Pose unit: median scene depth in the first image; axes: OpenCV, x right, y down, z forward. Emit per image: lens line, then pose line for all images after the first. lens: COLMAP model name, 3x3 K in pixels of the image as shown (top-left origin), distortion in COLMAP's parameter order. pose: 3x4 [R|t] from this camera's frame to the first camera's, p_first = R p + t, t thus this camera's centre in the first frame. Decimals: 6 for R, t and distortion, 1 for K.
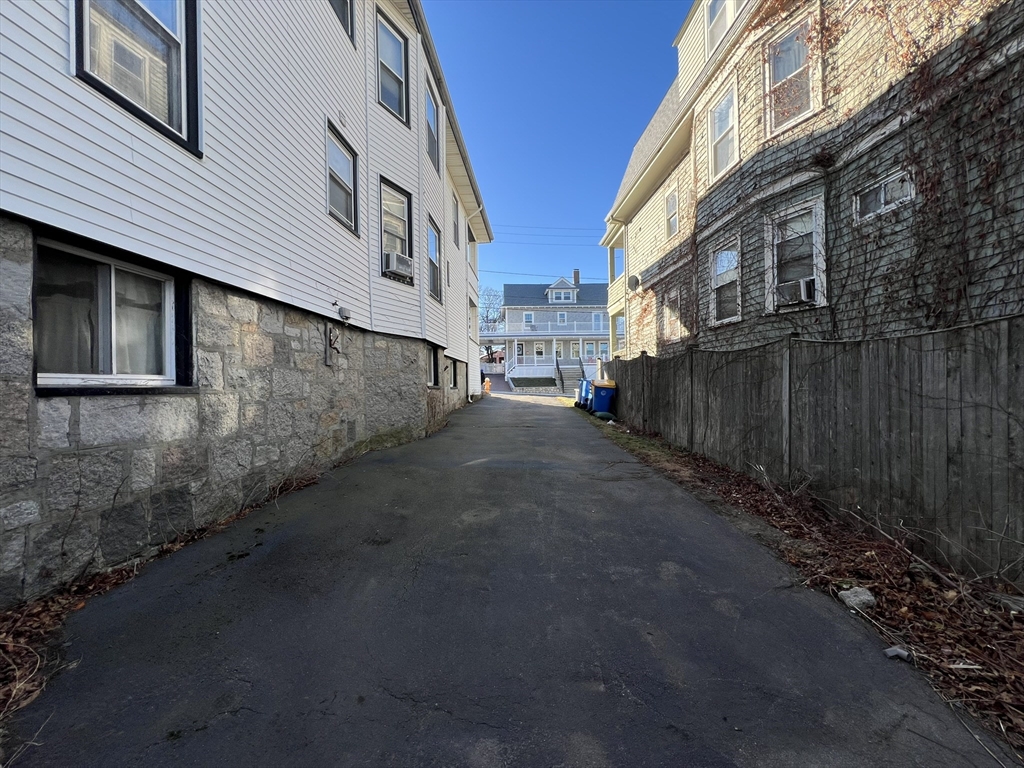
lens RADIAL K [[408.4, 0, 508.3], [0, 408.4, 386.7], [0, 0, 1]] dist [-0.000932, -0.000222]
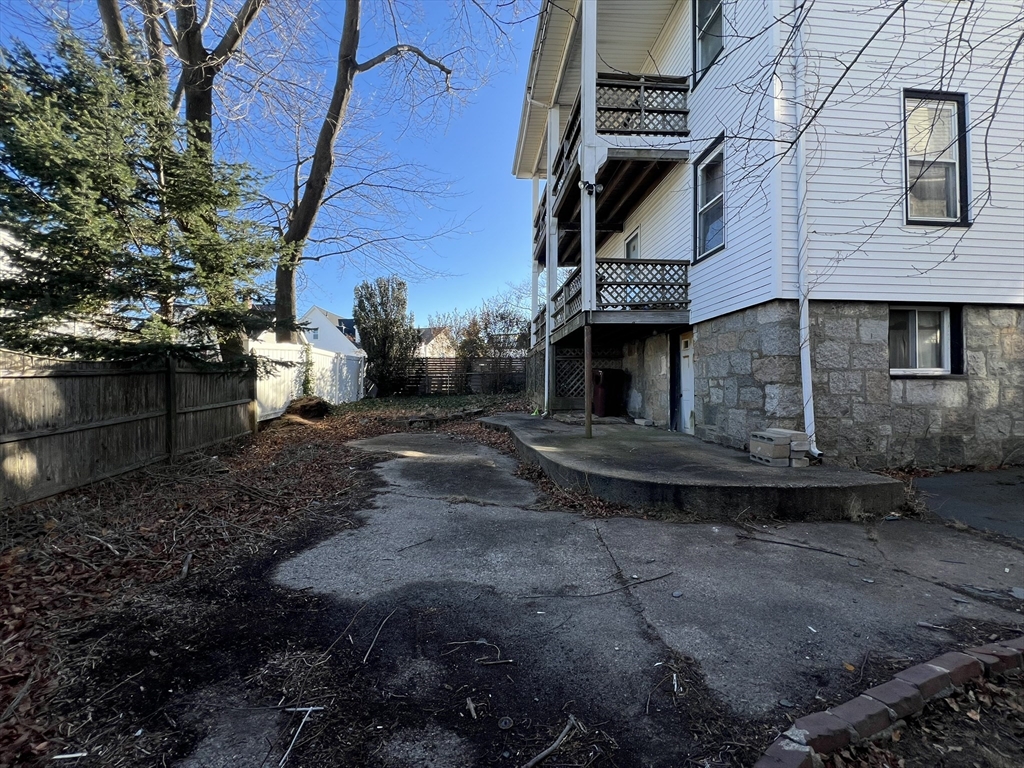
lens RADIAL K [[408.4, 0, 509.7], [0, 408.4, 383.5], [0, 0, 1]] dist [-0.000932, -0.000222]
pose [[0.171840, 0.001657, -0.985123, 0.476701], [0.000340, 0.999998, 0.001741, 0.030441], [0.985125, -0.000634, 0.171840, -1.000939]]
